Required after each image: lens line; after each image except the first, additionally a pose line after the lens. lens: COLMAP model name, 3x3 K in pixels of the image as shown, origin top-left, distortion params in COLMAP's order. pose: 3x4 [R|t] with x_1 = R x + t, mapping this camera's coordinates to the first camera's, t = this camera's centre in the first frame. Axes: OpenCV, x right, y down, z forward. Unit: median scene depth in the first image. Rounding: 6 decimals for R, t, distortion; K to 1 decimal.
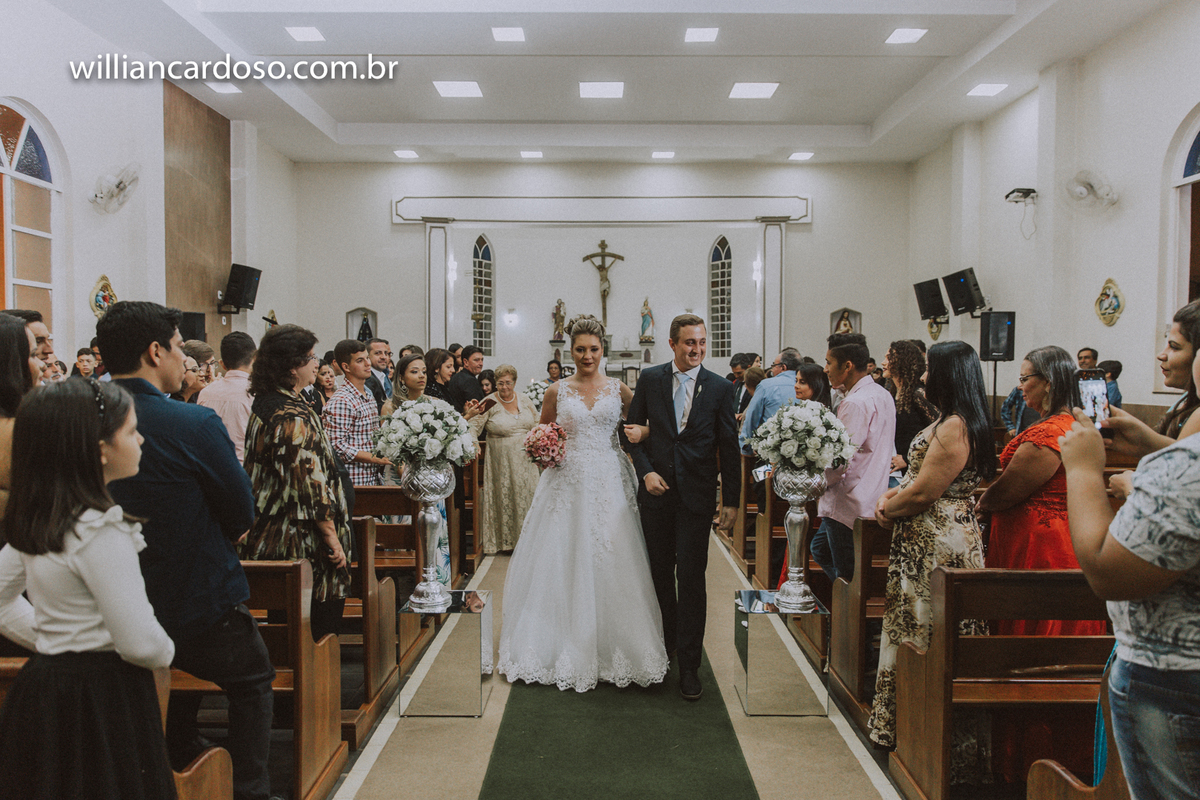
lens RADIAL K [[865.1, 0, 599.6], [0, 865.1, 408.8], [0, 0, 1]] dist [0.014242, 0.000879]
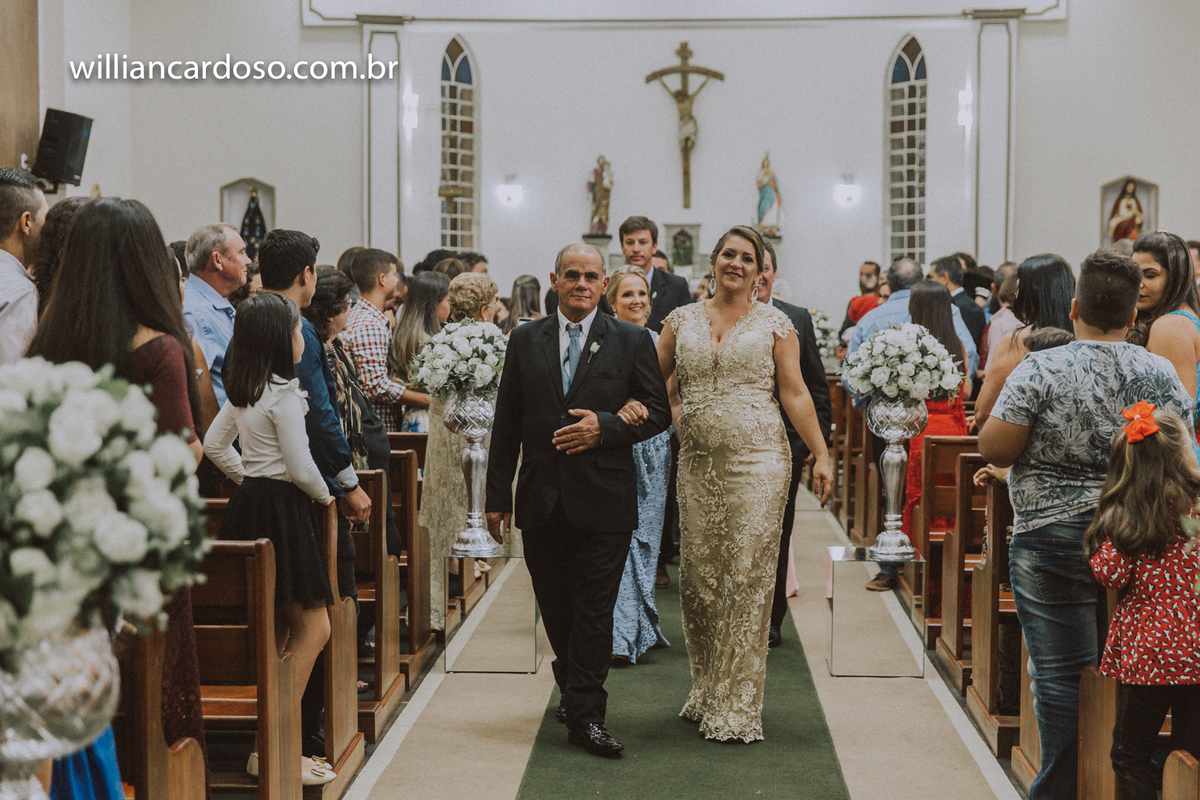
lens RADIAL K [[1913.4, 0, 598.2], [0, 1913.4, 400.9], [0, 0, 1]] dist [-0.003619, 0.000000]
pose [[0.999068, 0.001986, -0.043116, 0.003025], [-0.001442, 0.999919, 0.012640, 0.010283], [0.043138, -0.012566, 0.998990, -0.216981]]
